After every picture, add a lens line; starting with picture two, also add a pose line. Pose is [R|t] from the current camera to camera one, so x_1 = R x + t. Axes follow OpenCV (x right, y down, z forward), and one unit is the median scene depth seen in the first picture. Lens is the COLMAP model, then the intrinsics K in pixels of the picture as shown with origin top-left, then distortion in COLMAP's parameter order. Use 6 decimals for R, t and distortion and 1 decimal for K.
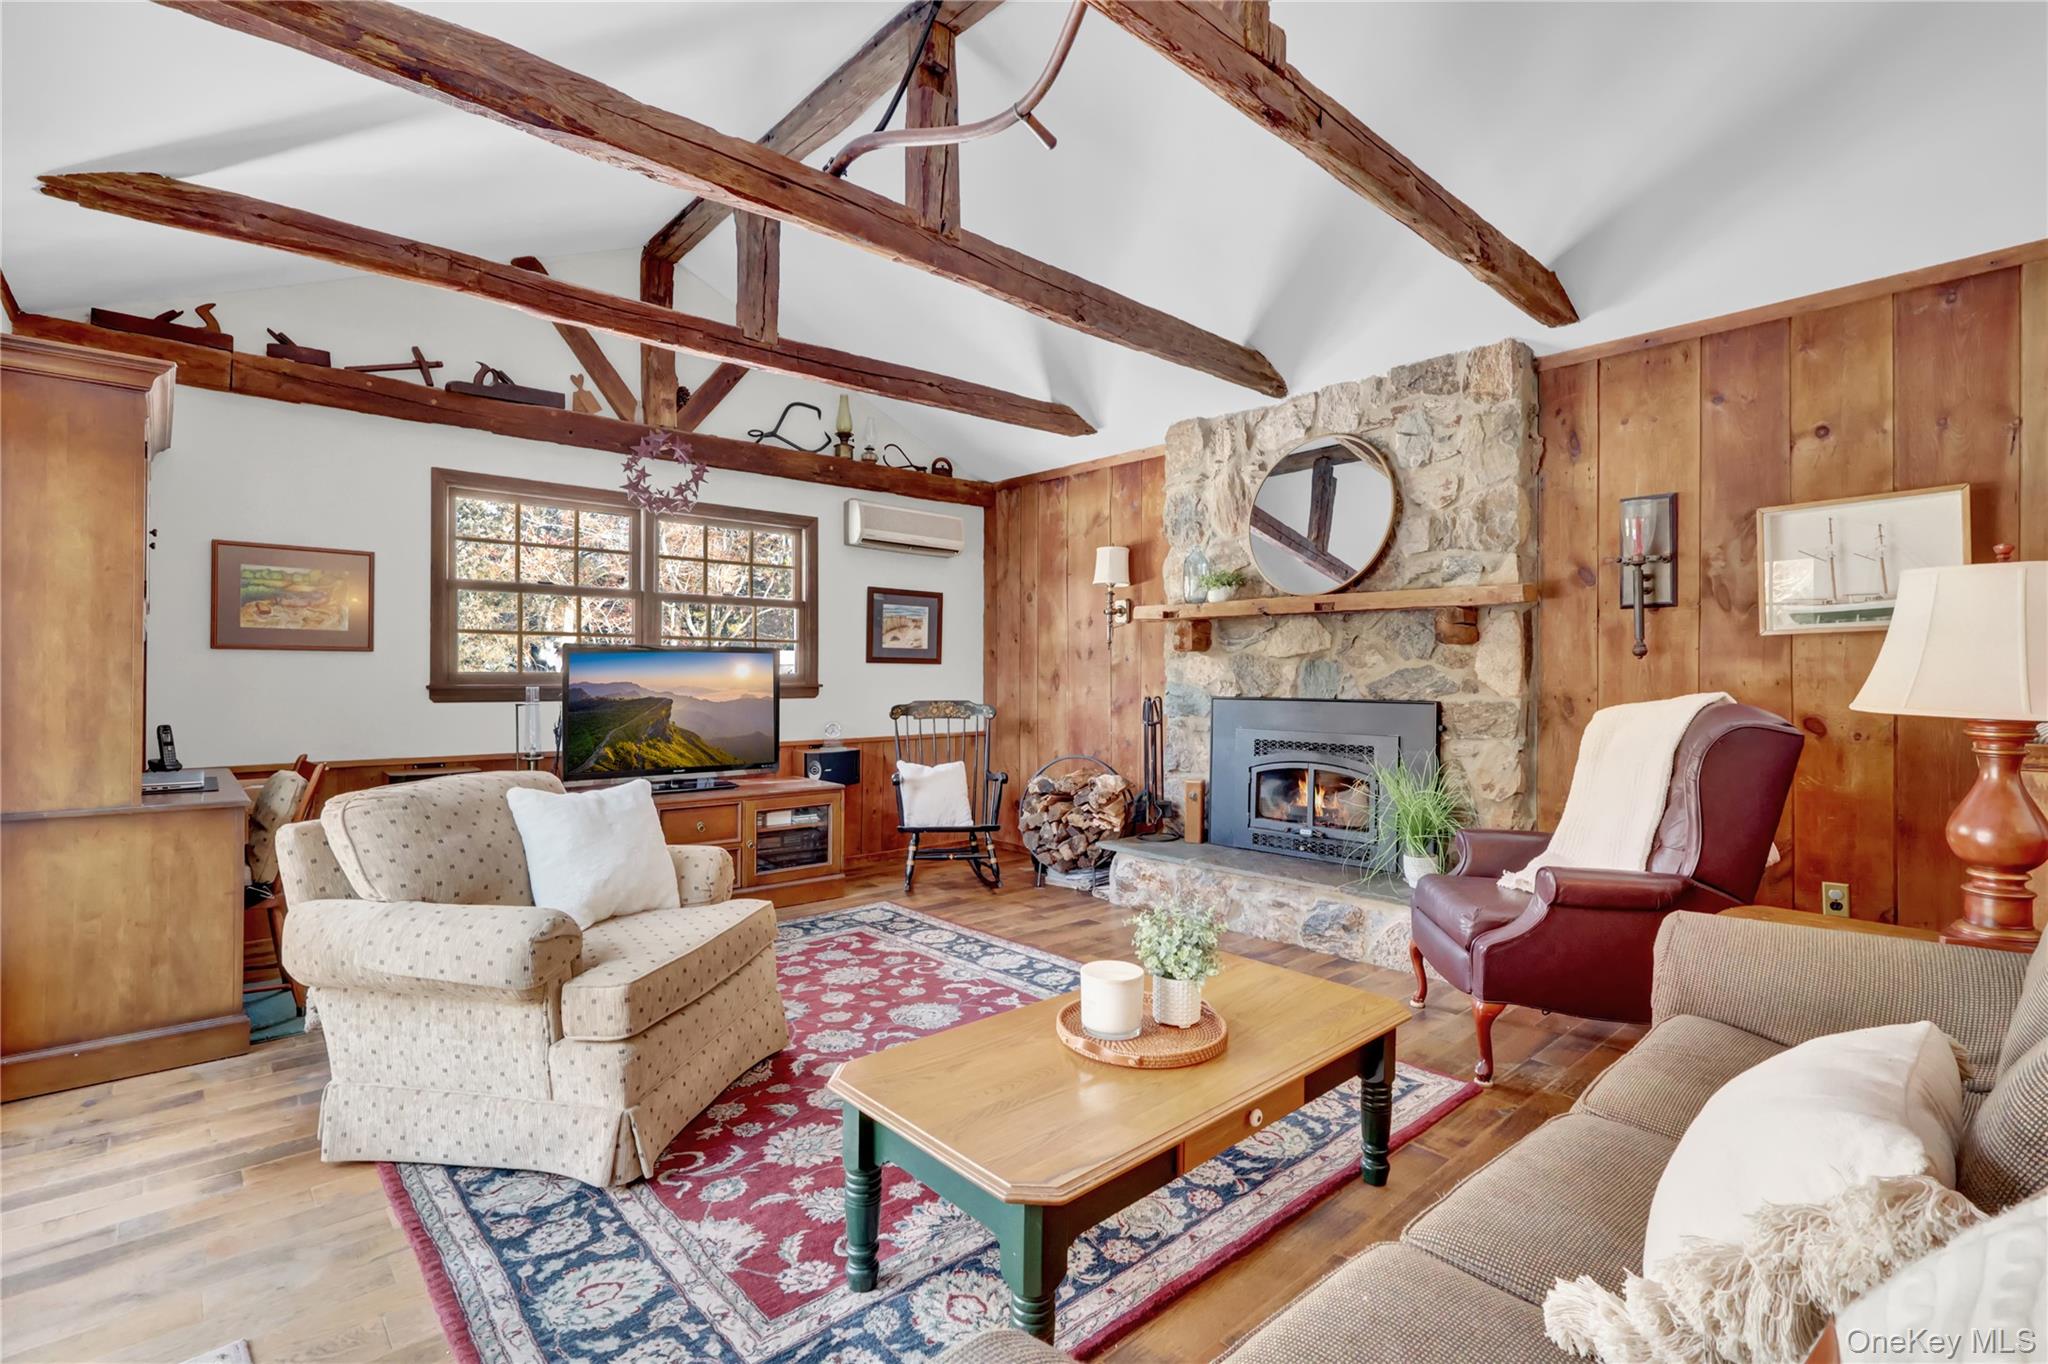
lens RADIAL K [[945.6, 0, 1028.8], [0, 945.6, 681.2], [0, 0, 1]] dist [-0.002284, 0.000315]
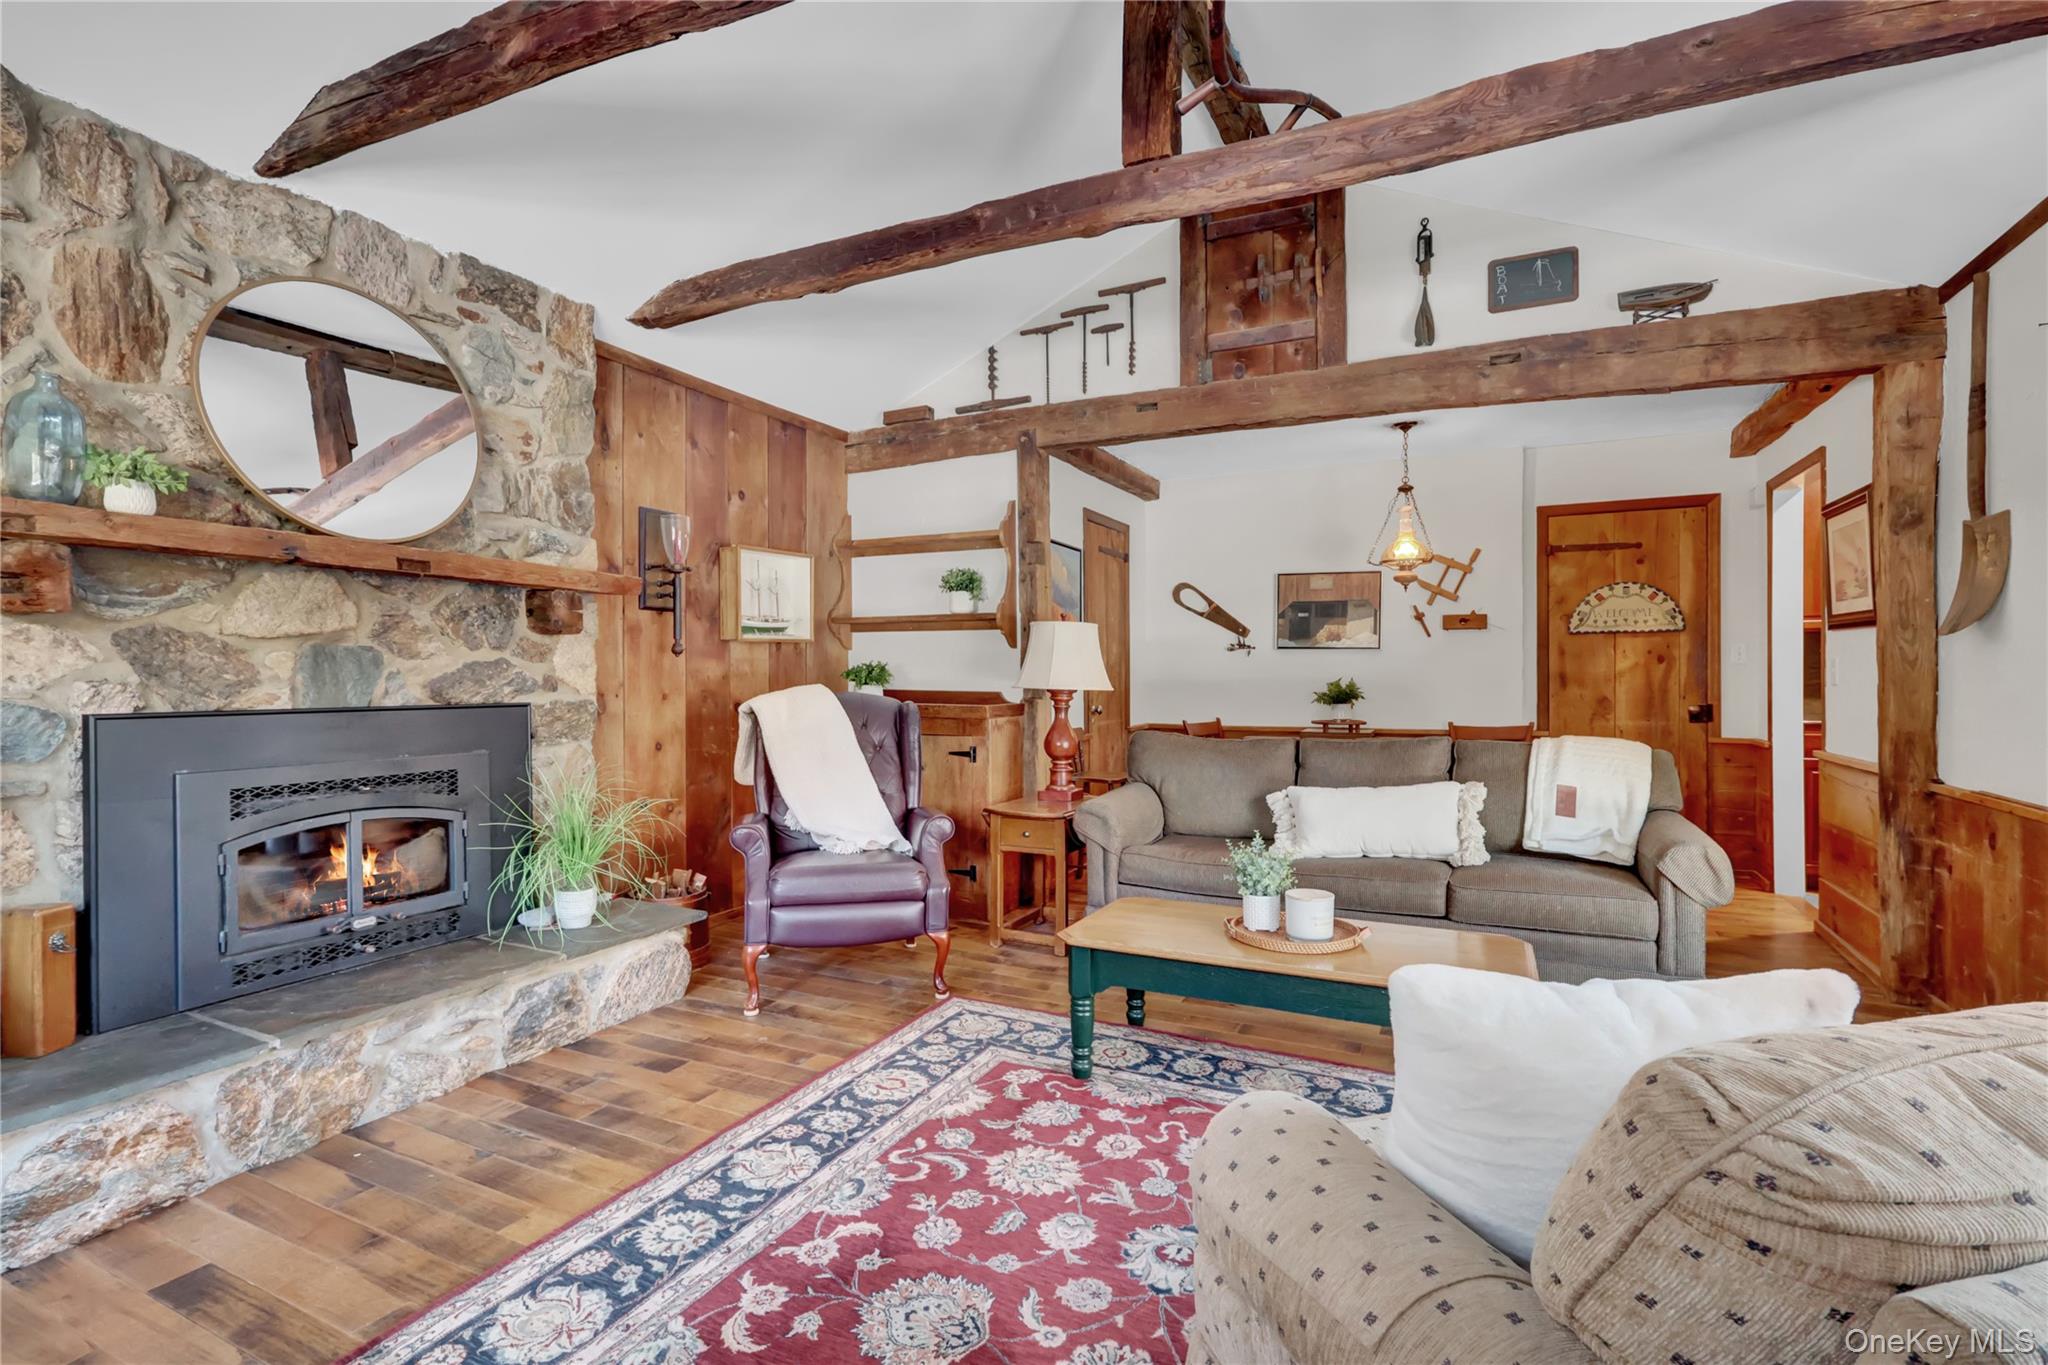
lens RADIAL K [[952.8, 0, 1026.5], [0, 952.8, 678.5], [0, 0, 1]] dist [-0.001289, 0.000065]
pose [[-0.367854, -0.005625, 0.929867, -0.471688], [0.004188, 0.999962, 0.007705, -0.003894], [-0.929874, 0.006729, -0.367816, 0.870552]]
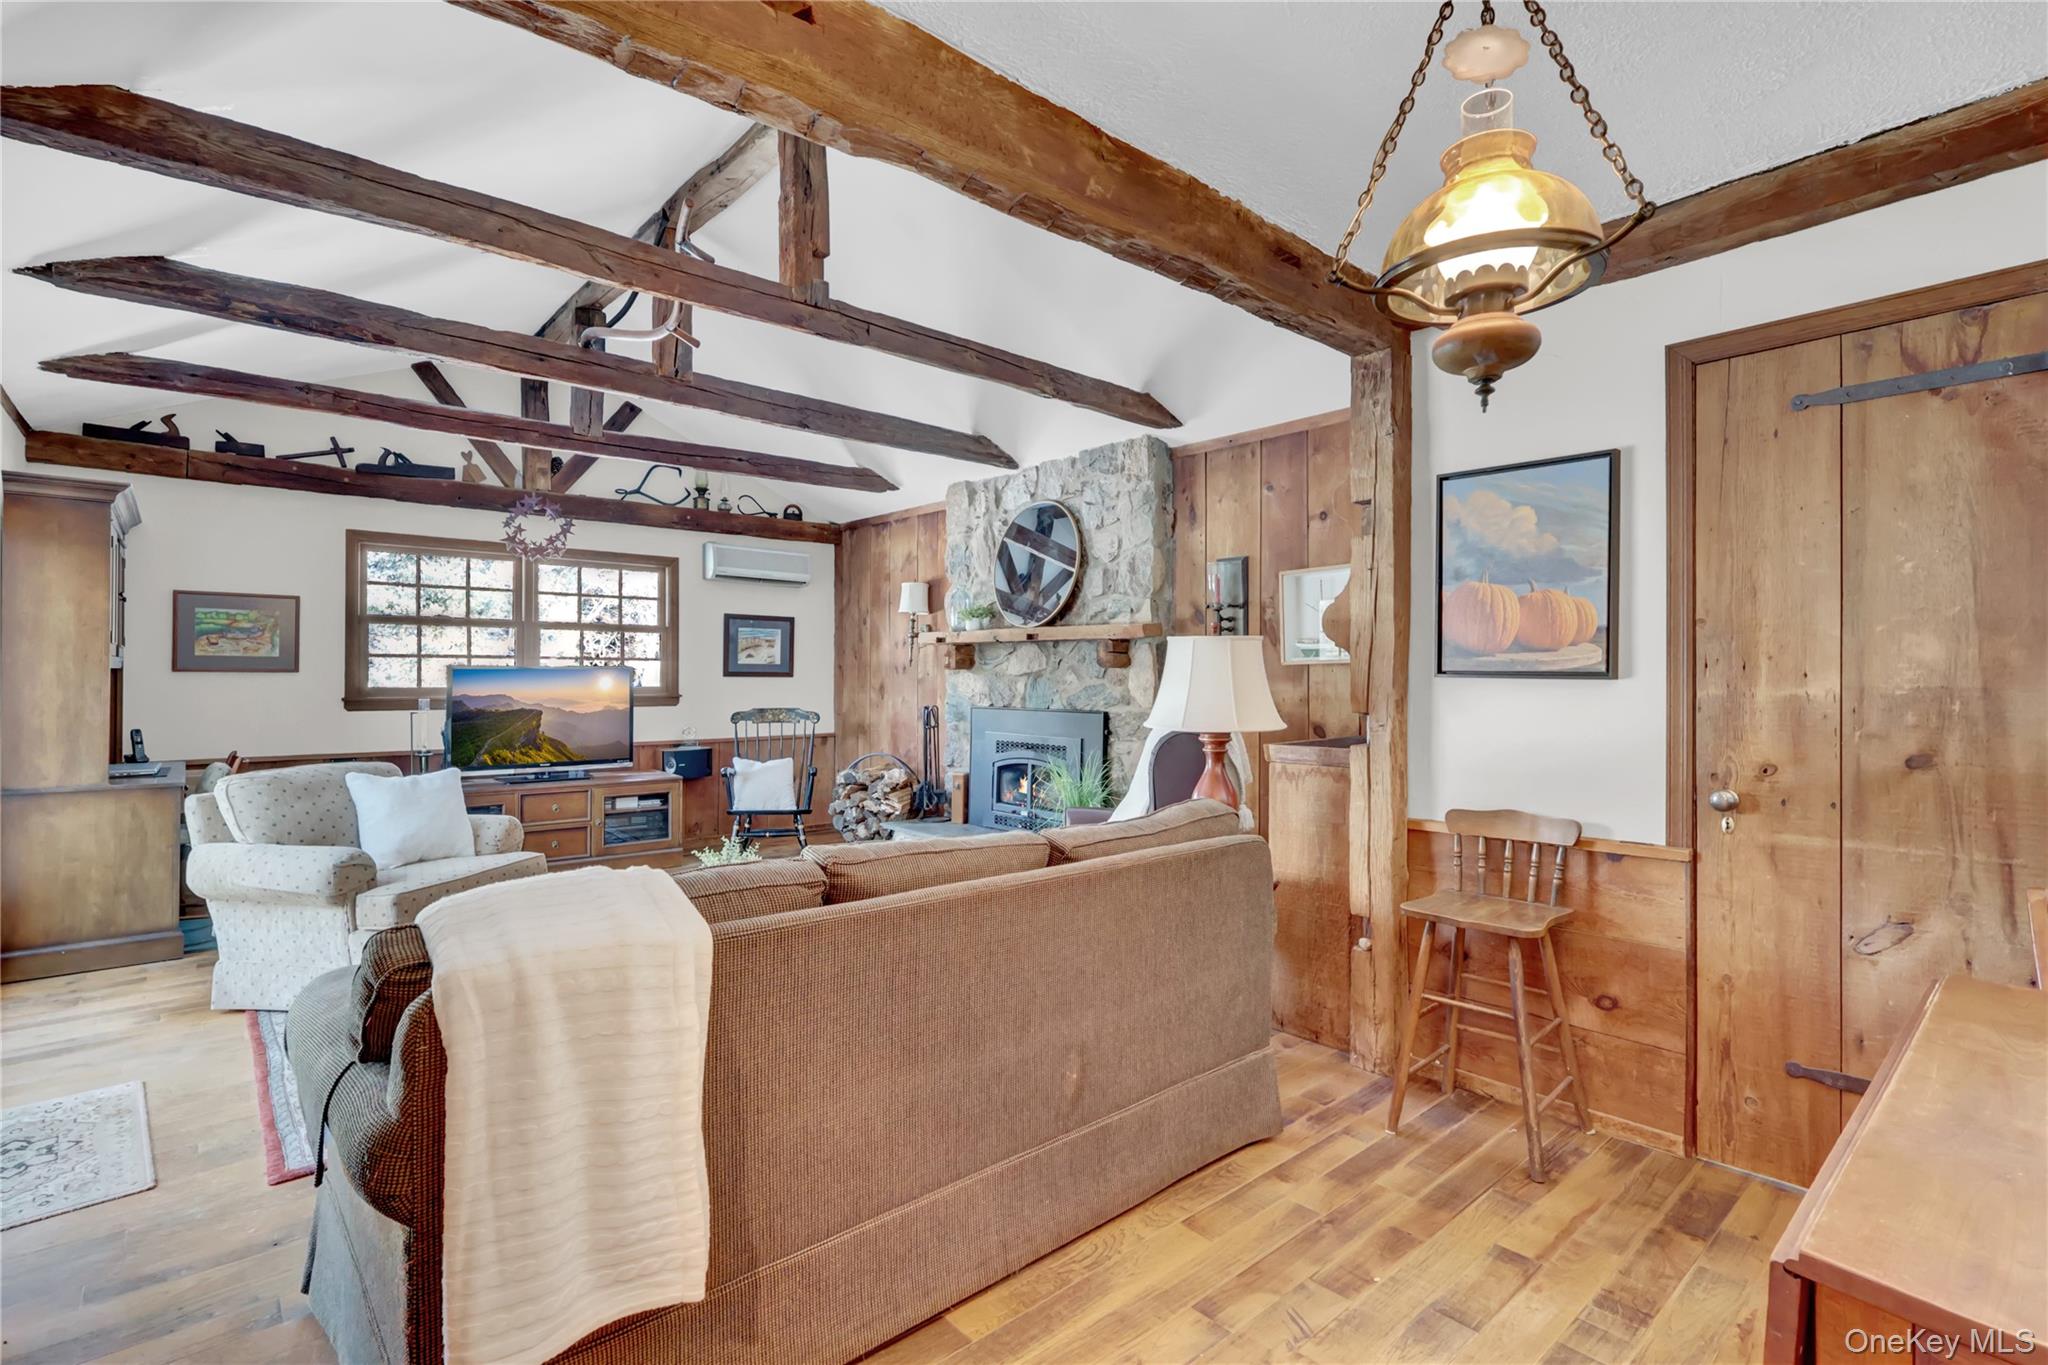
lens RADIAL K [[952.8, 0, 1026.5], [0, 952.8, 678.5], [0, 0, 1]] dist [-0.001289, 0.000065]
pose [[0.999785, 0.000087, -0.020713, 0.340455], [-0.000137, 0.999997, -0.002398, -0.020014], [0.020713, 0.002401, 0.999783, -0.295726]]
